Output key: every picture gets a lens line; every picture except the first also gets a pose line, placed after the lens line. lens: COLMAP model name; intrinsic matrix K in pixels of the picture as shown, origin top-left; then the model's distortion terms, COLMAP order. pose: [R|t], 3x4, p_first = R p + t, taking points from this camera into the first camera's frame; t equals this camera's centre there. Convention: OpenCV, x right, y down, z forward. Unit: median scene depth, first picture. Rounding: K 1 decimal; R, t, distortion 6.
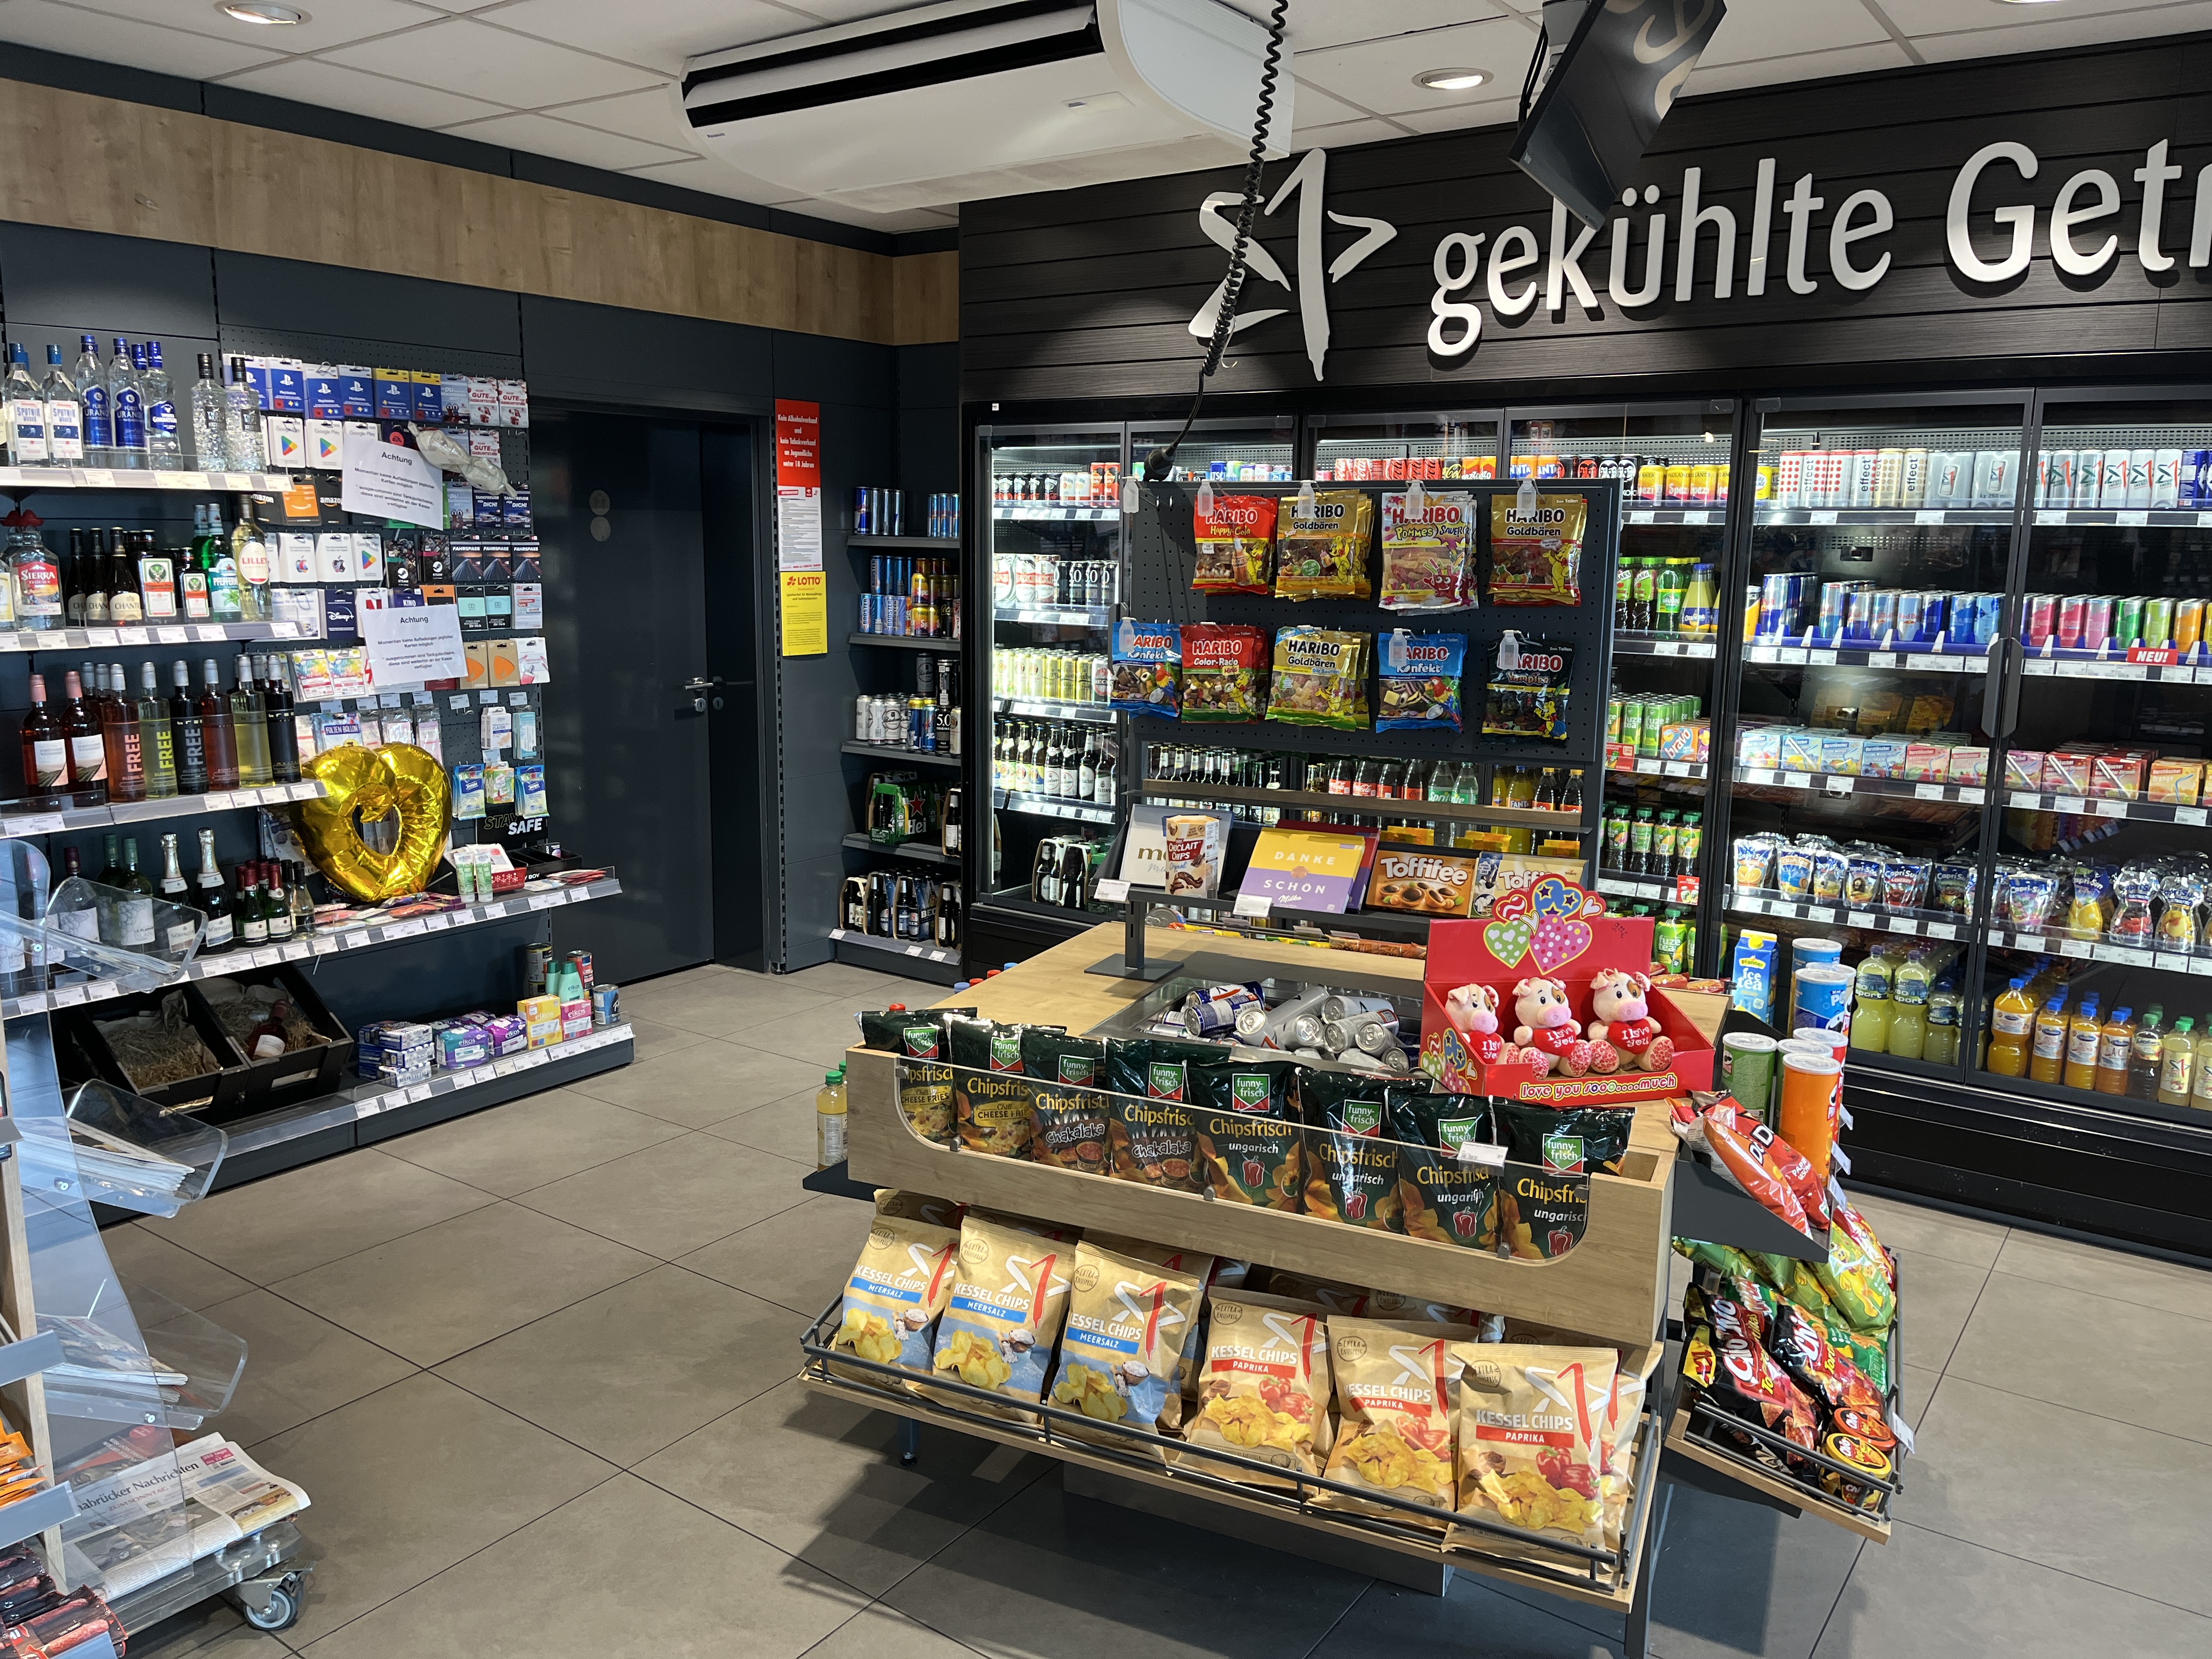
lens RADIAL K [[1648.8, 0, 1106.0], [0, 1648.8, 829.5], [0, 0, 1]] dist [0.077070, -0.106687]
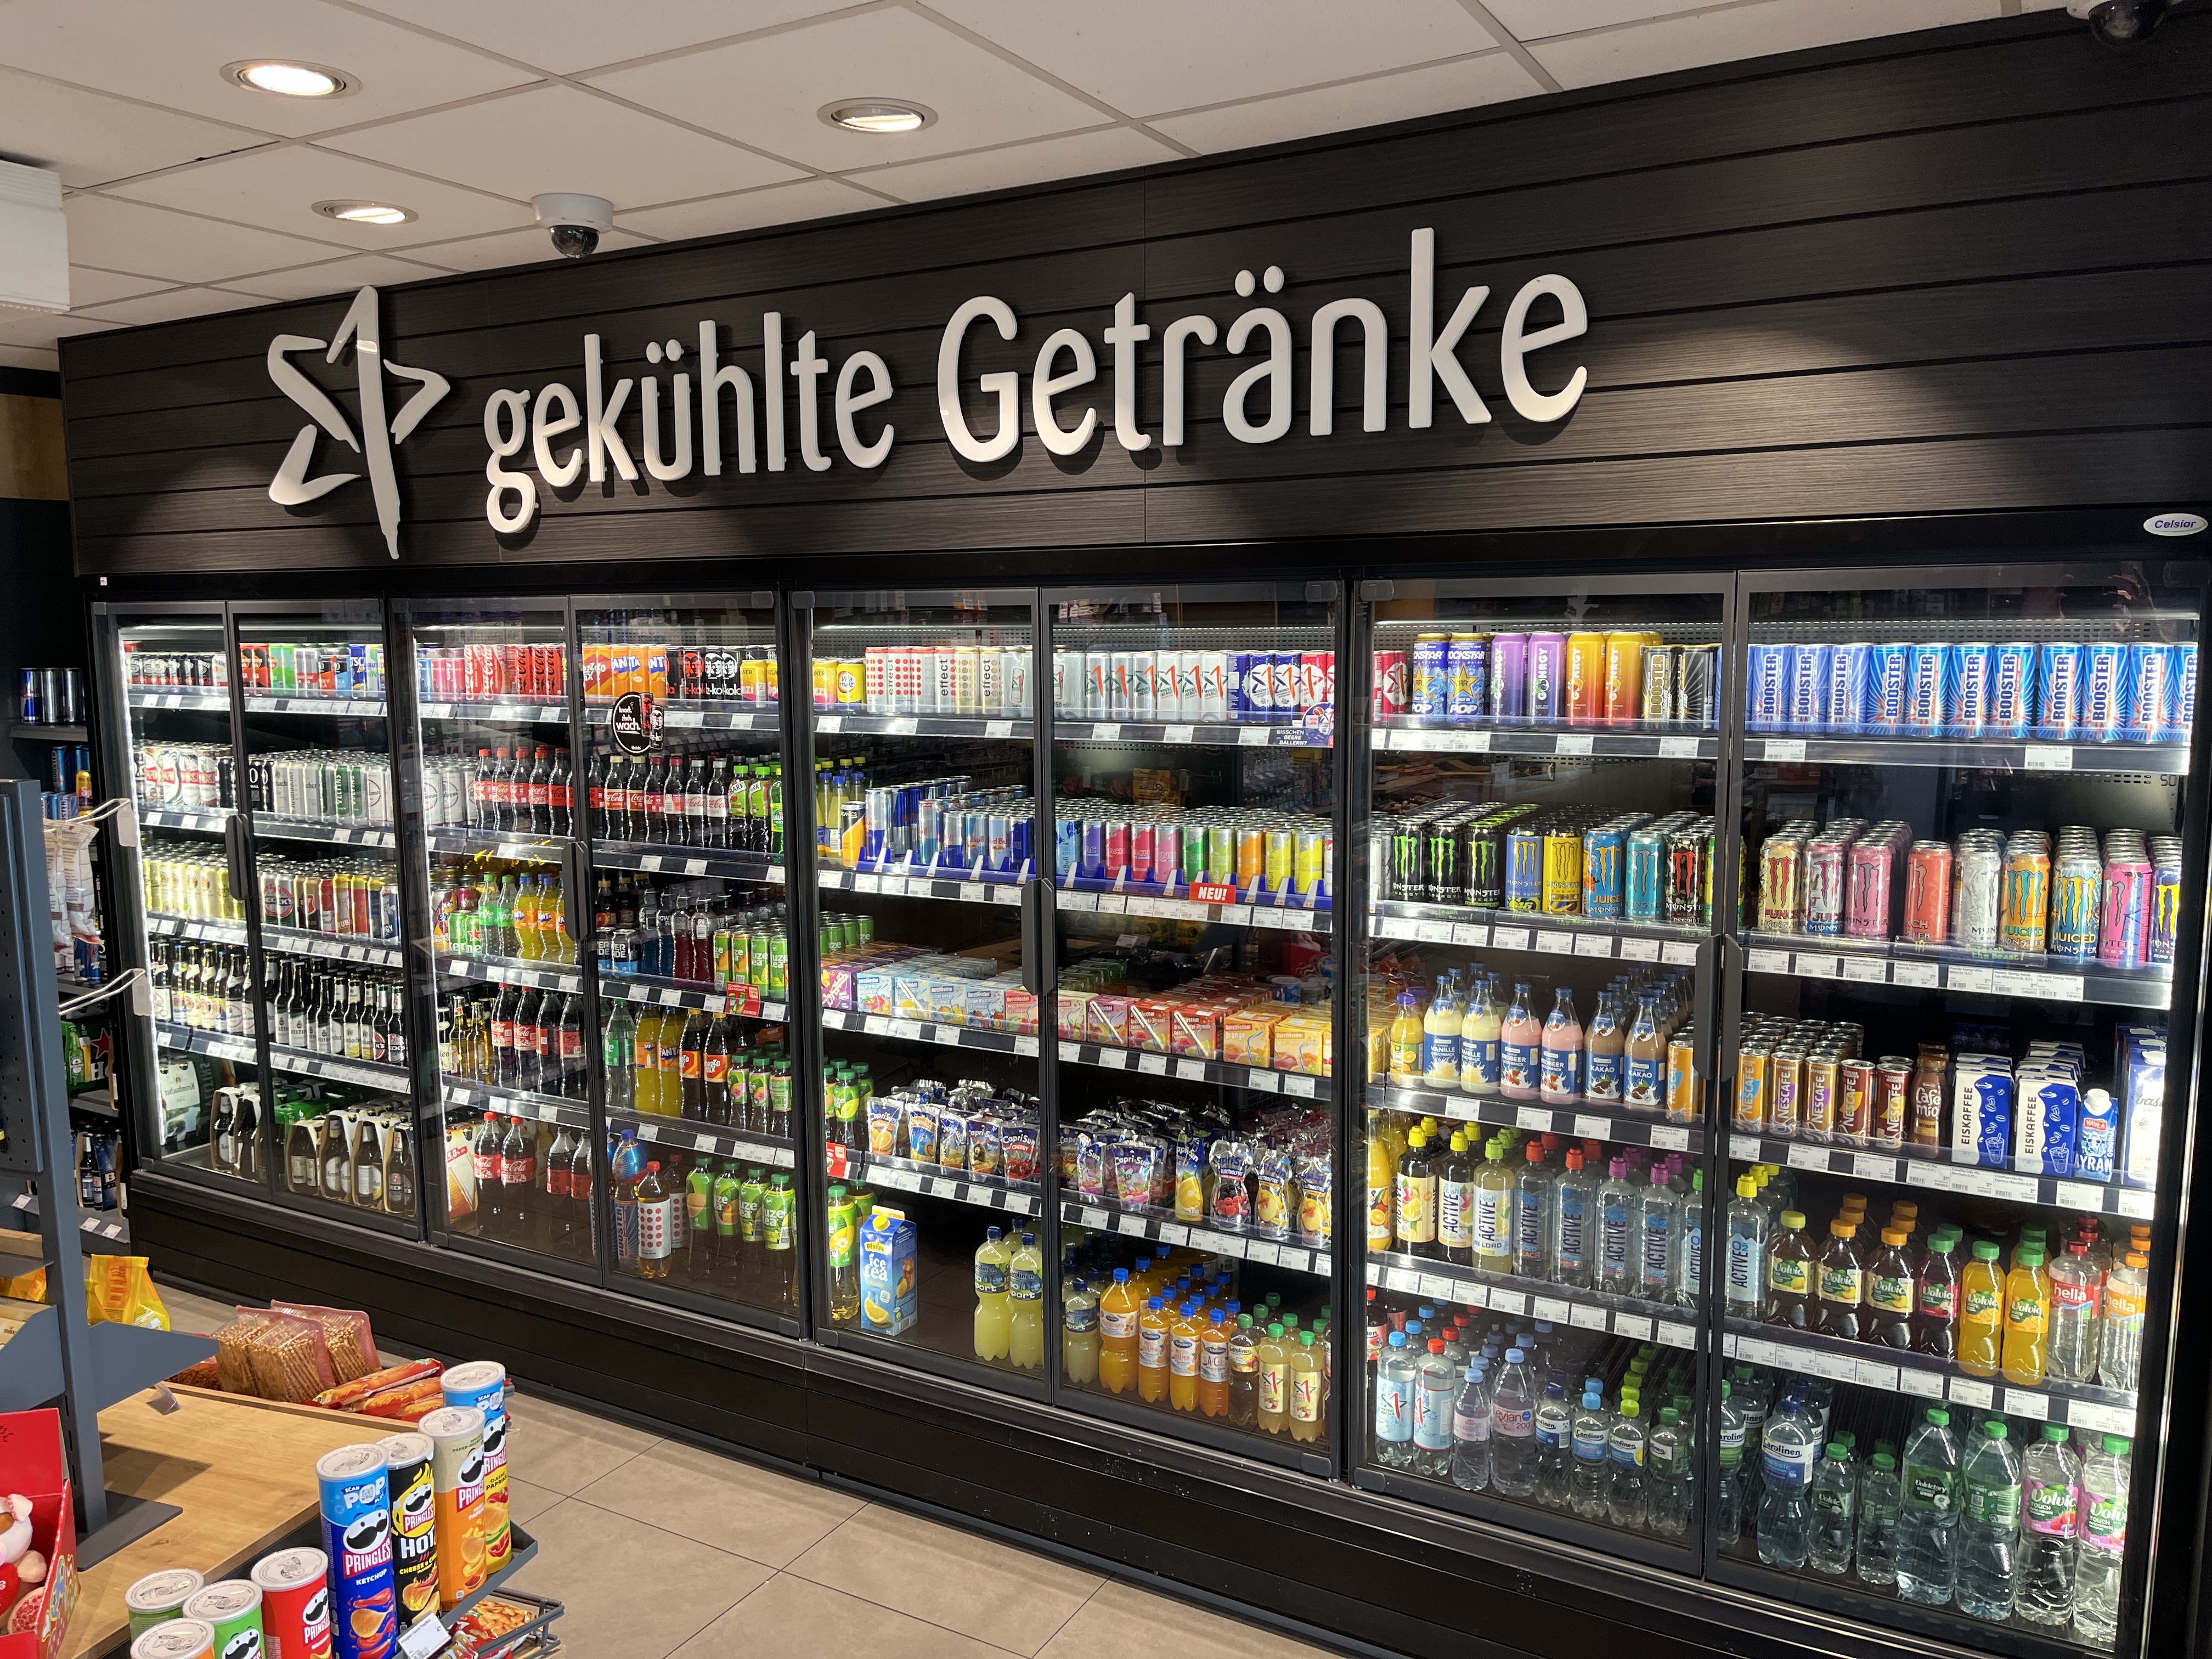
lens RADIAL K [[1660.0, 0, 1101.9], [0, 1660.0, 849.0], [0, 0, 1]] dist [0.108368, -0.149780]
pose [[0.995272, -0.034682, 0.090721, 0.454940], [0.038450, 0.998455, -0.040123, -0.086951], [-0.089189, 0.043422, 0.995068, 0.147993]]
